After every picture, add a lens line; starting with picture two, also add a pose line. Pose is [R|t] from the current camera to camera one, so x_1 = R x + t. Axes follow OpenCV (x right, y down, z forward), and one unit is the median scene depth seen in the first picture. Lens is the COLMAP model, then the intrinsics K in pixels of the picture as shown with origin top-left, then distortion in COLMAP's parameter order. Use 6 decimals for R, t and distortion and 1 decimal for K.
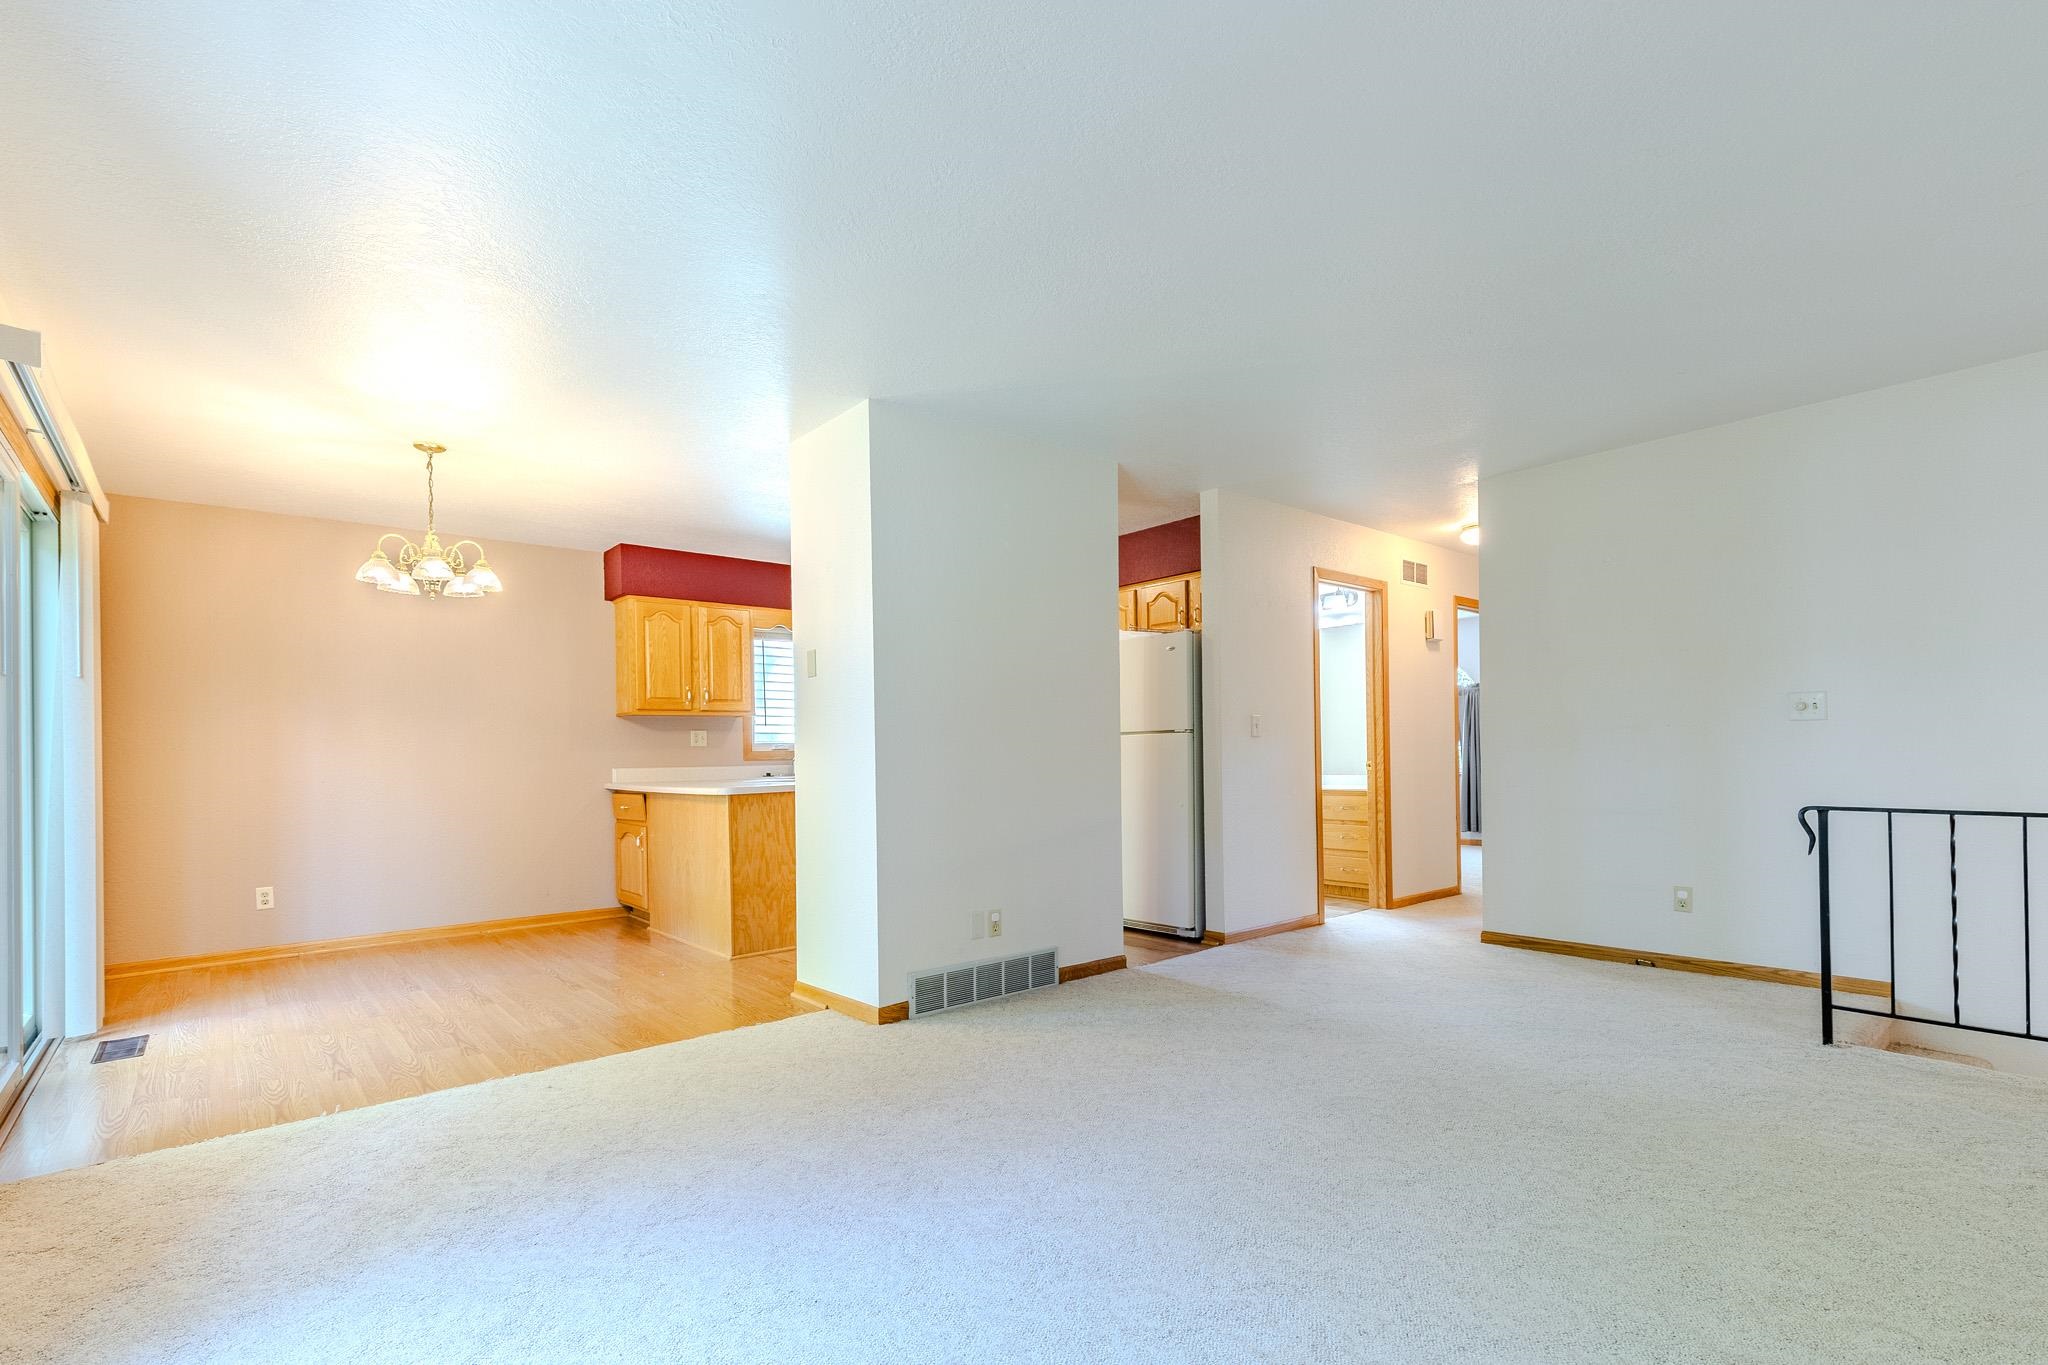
lens RADIAL K [[954.7, 0, 1023.1], [0, 954.7, 749.6], [0, 0, 1]] dist [0.001483, 0.000189]
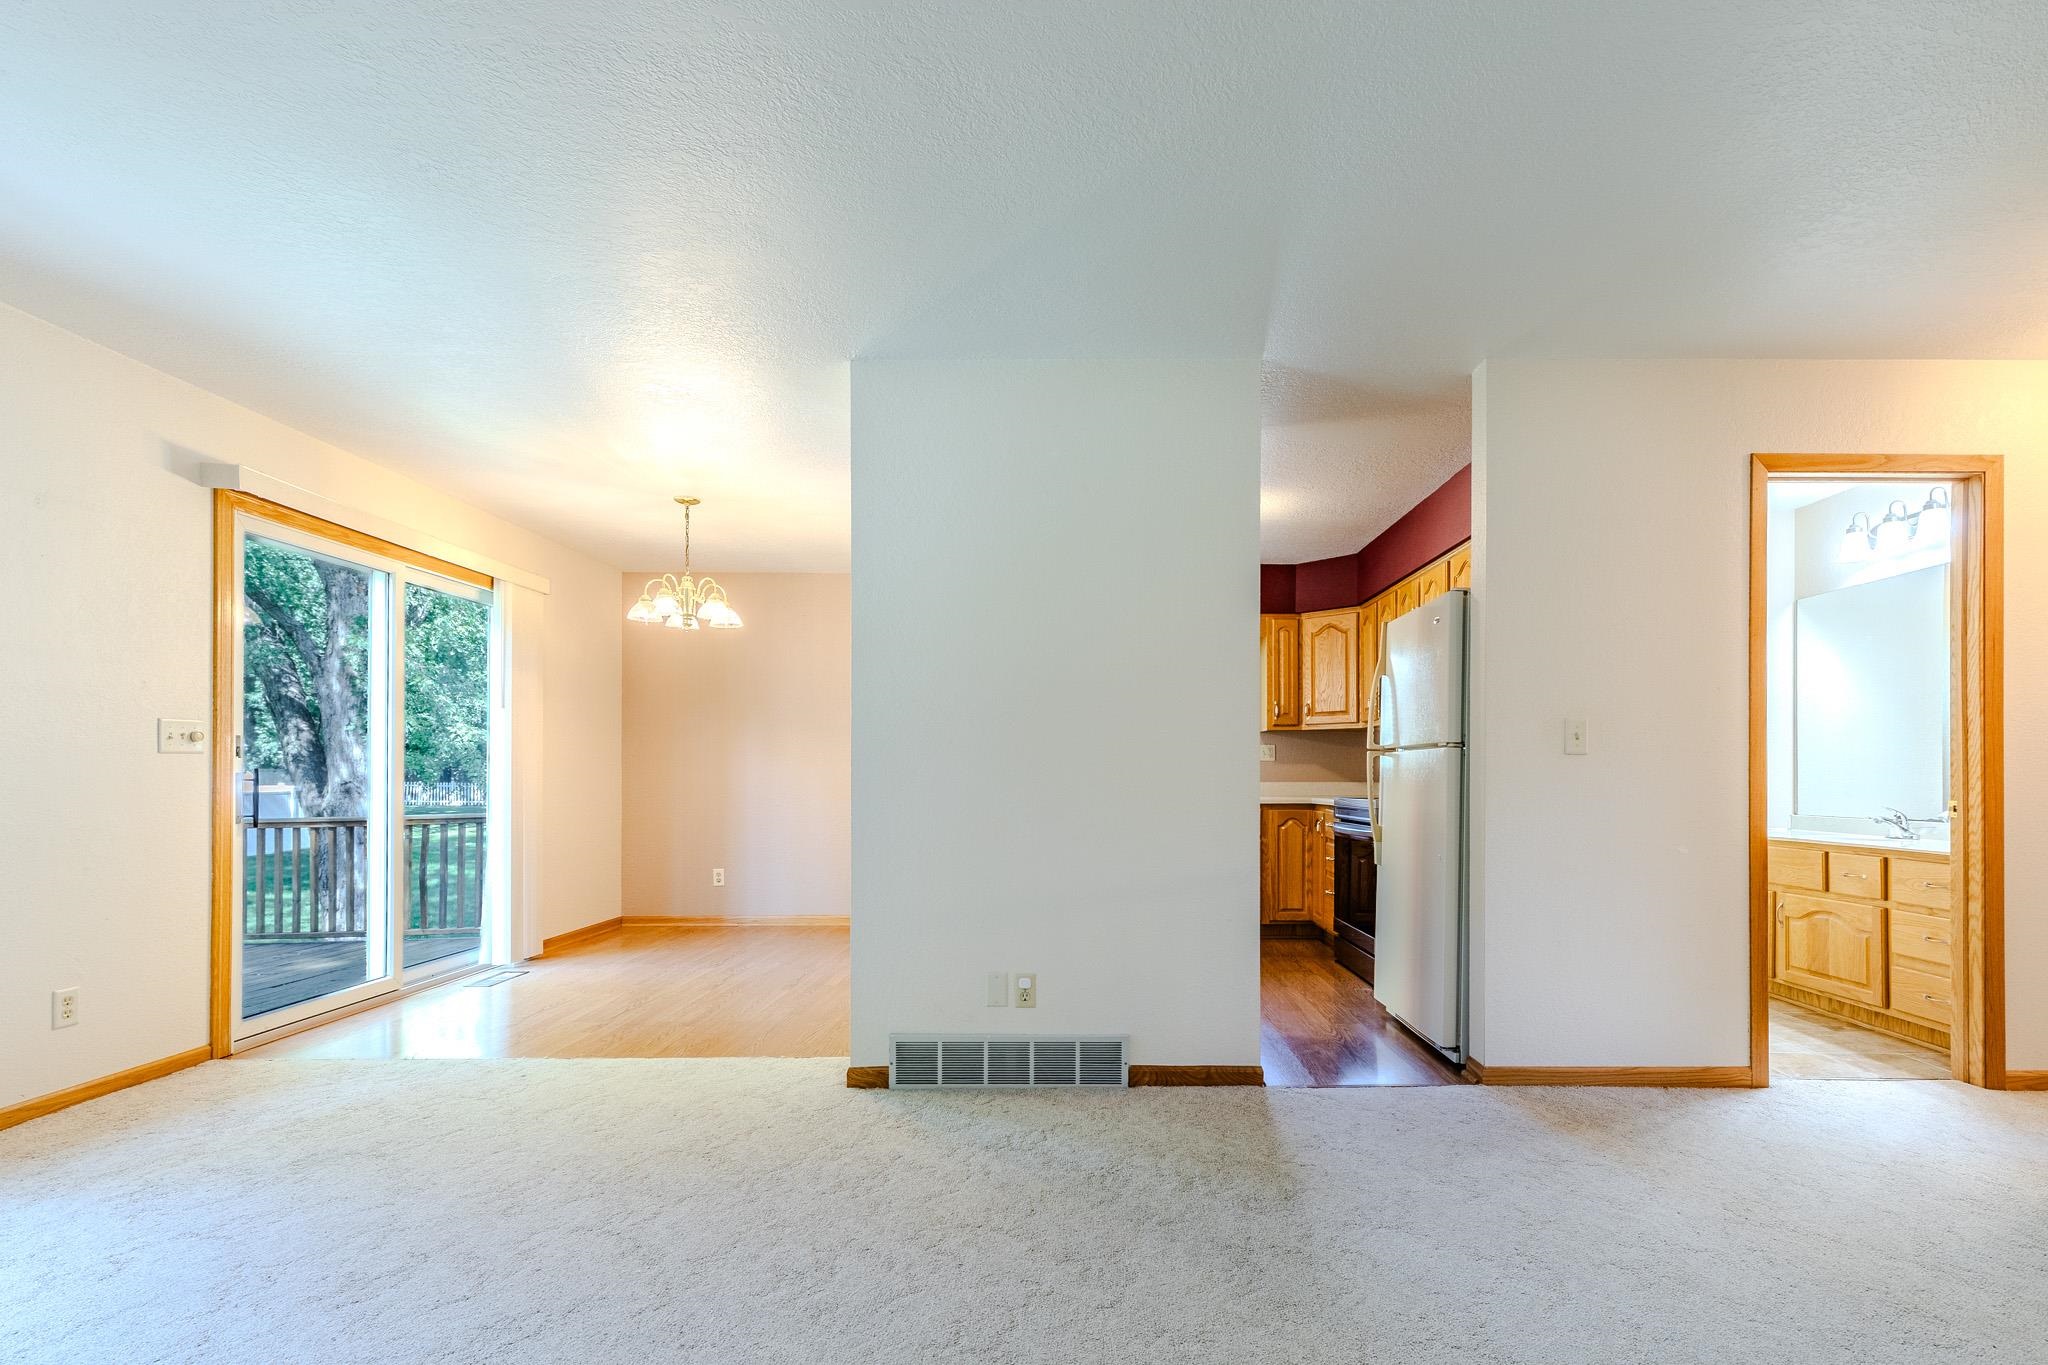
lens RADIAL K [[960.8, 0, 1026.4], [0, 960.8, 768.6], [0, 0, 1]] dist [0.003006, 0.000284]
pose [[0.767658, 0.014507, -0.640695, 0.431337], [-0.011121, 0.999895, 0.009315, -0.007222], [0.640763, -0.000026, 0.767739, 0.360098]]
